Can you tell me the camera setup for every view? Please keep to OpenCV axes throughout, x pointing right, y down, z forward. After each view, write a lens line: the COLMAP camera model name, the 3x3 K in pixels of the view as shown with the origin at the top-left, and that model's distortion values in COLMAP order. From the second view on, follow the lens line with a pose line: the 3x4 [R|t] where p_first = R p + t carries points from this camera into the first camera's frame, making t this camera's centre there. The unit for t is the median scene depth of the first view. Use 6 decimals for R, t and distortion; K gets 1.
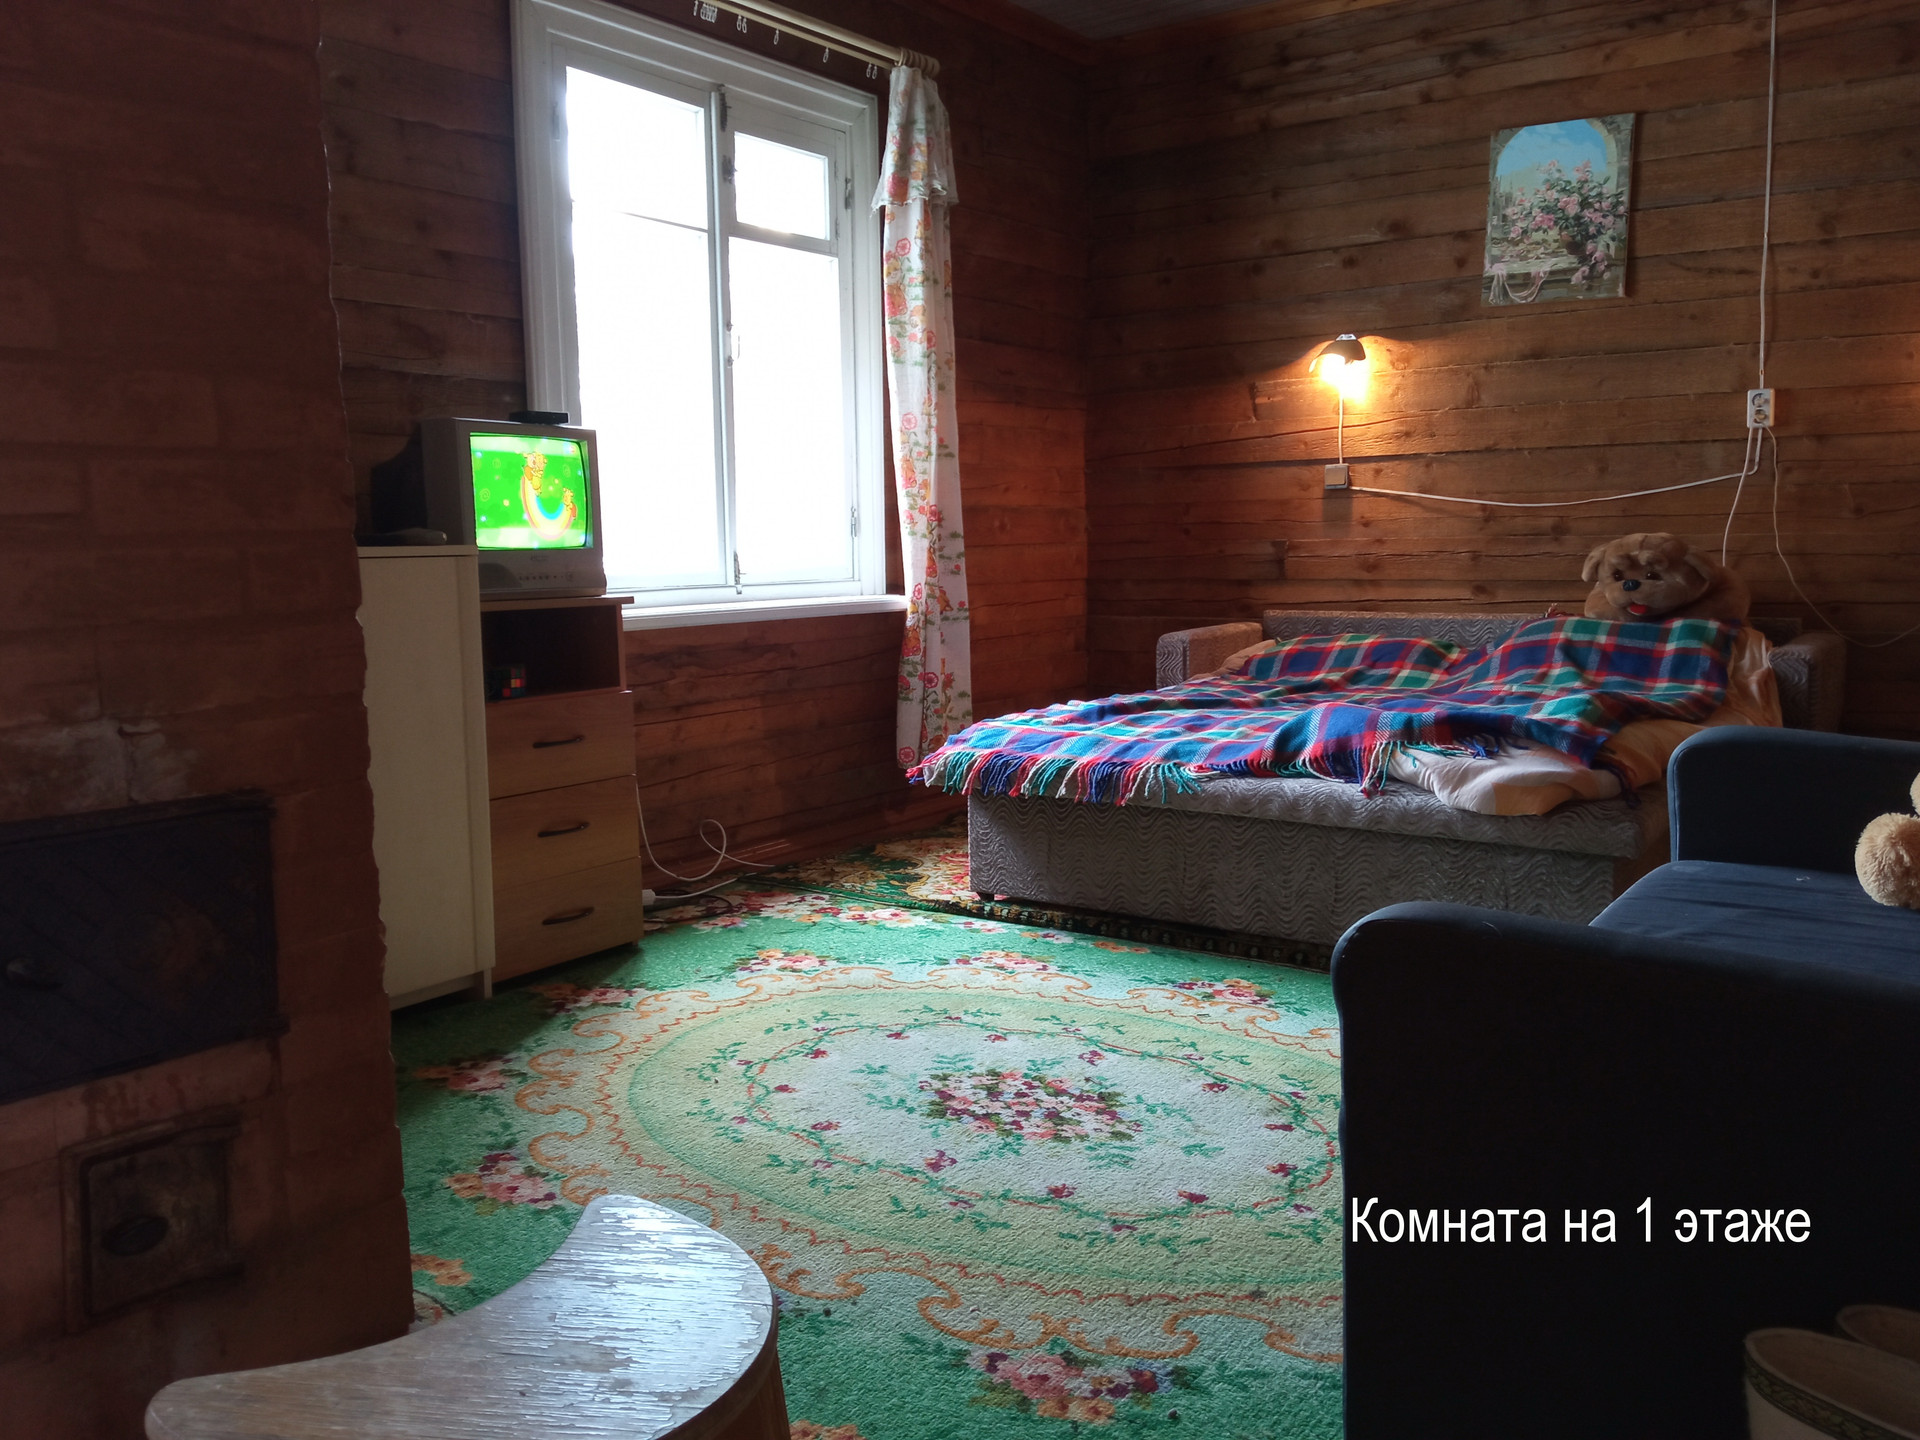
lens RADIAL K [[1587.3, 0, 960.0], [0, 1587.3, 720.0], [0, 0, 1]] dist [0.087145, -0.152202]
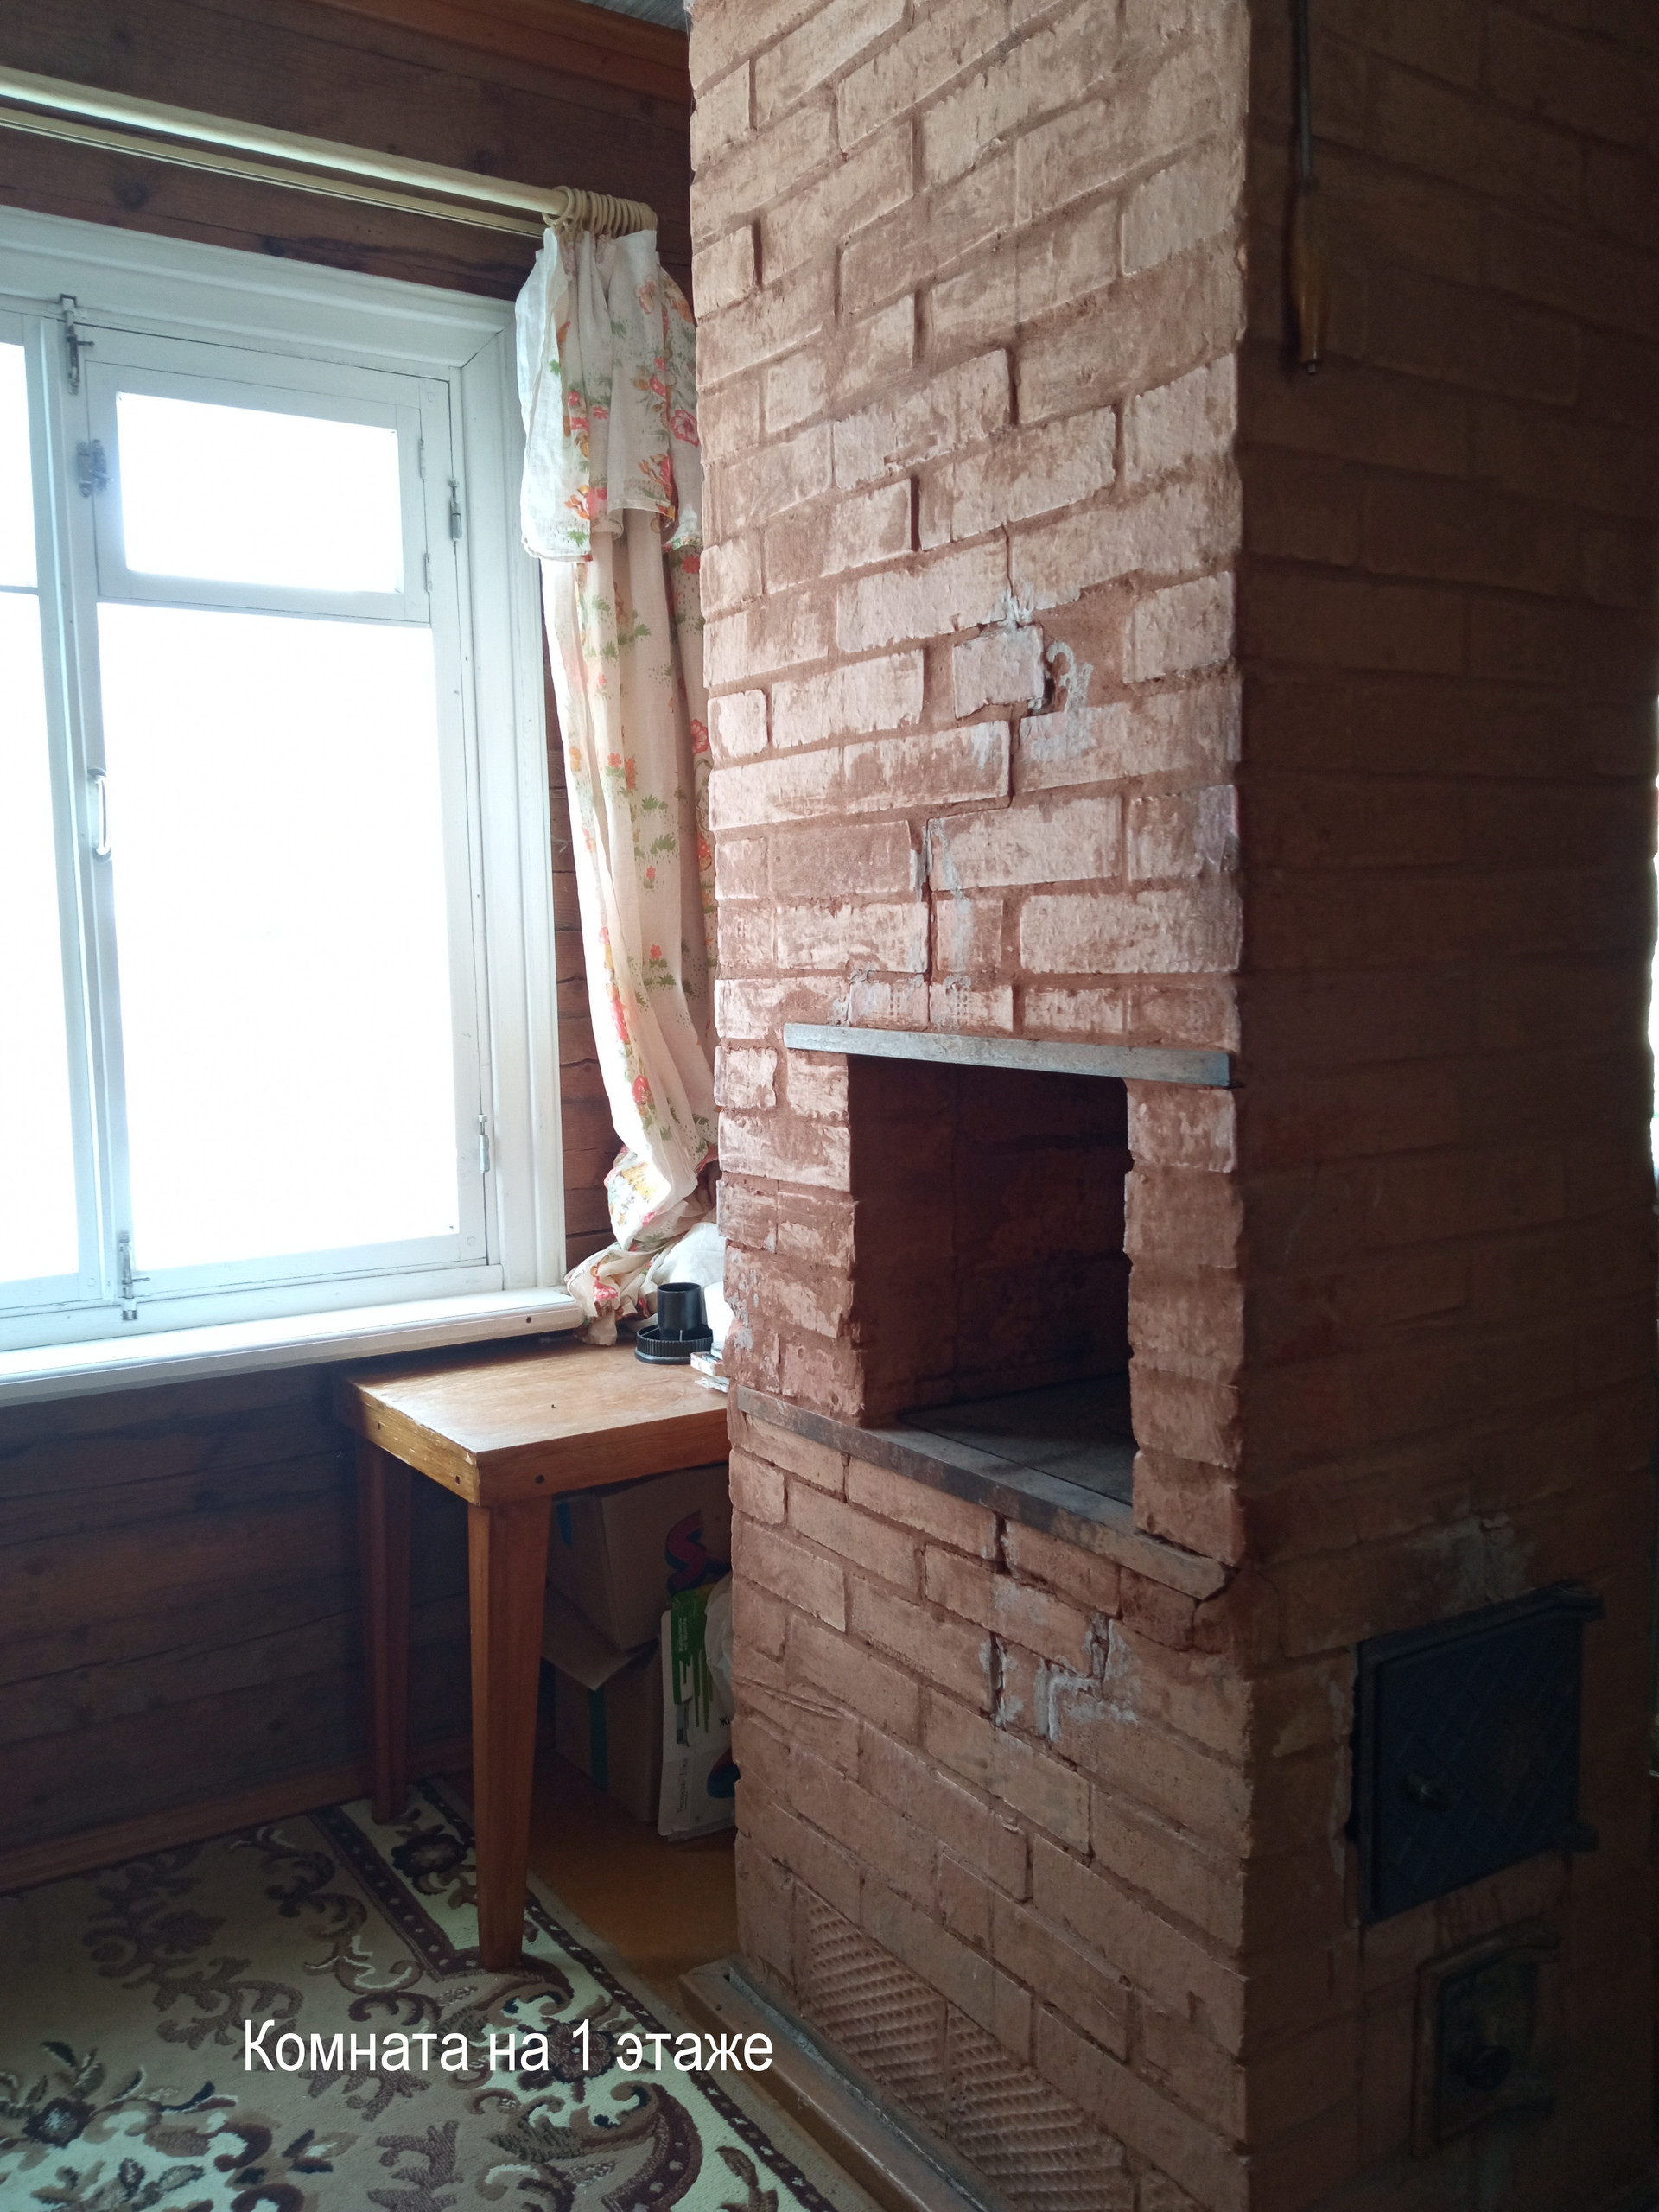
lens RADIAL K [[1817.0, 0, 829.5], [0, 1817.0, 1106.0], [0, 0, 1]] dist [0.141409, -0.228179]
pose [[0.927702, 0.024813, -0.372496, 0.254039], [-0.035123, 0.999164, -0.020918, -0.131059], [0.371665, 0.032489, 0.927798, 0.513576]]
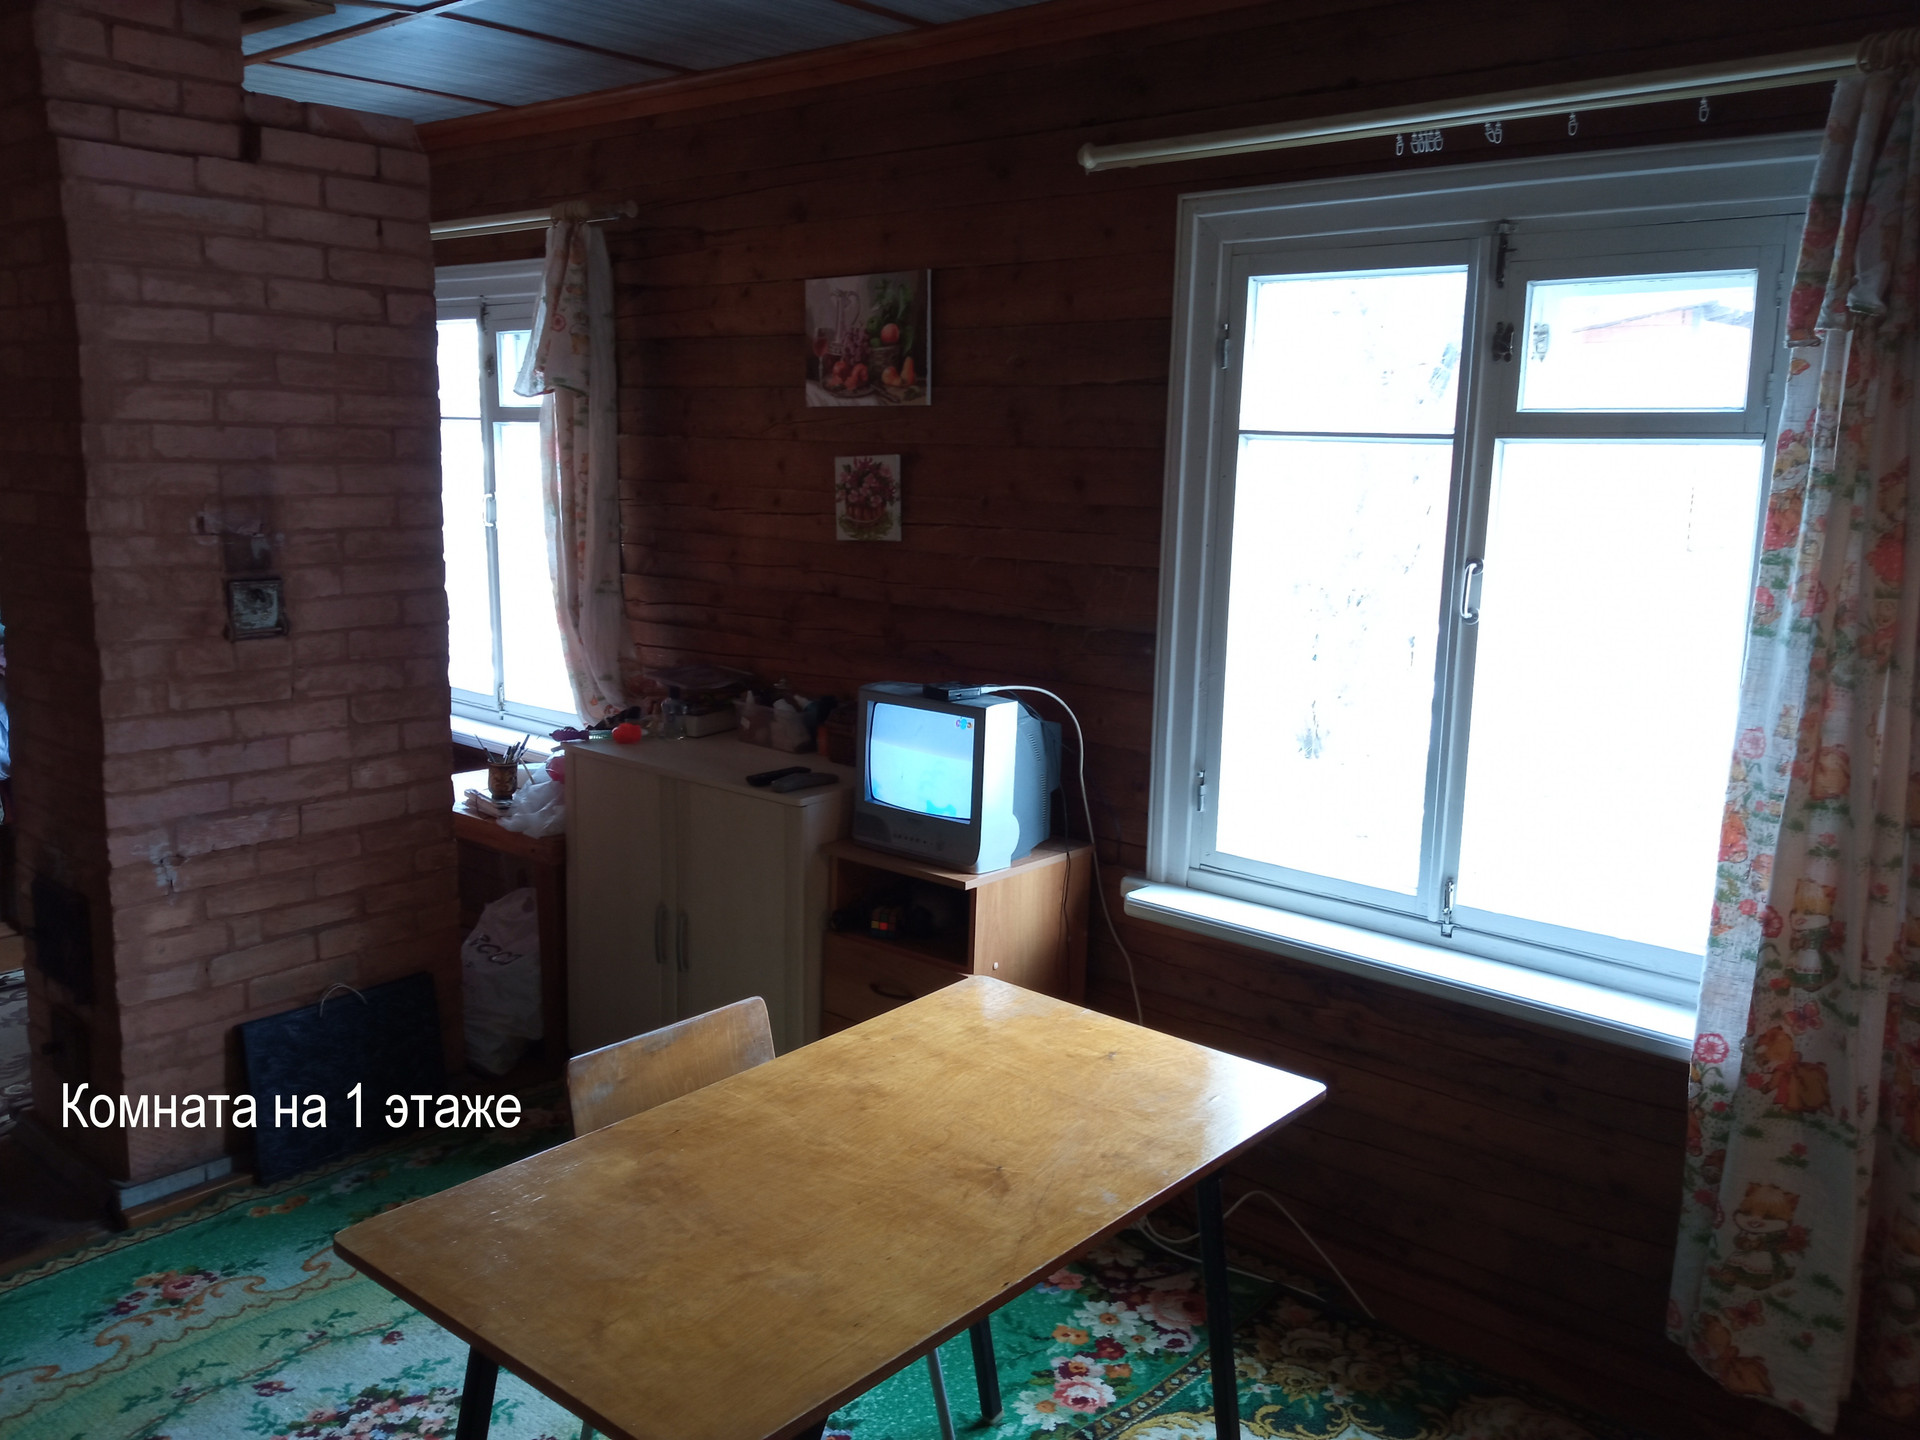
lens RADIAL K [[1565.4, 0, 960.8], [0, 1565.4, 705.8], [0, 0, 1]] dist [0.146385, -0.220885]
pose [[-0.102557, 0.176494, -0.978944, 0.517357], [-0.136753, 0.972287, 0.189620, -0.263980], [0.985282, 0.153321, -0.075579, 0.771676]]
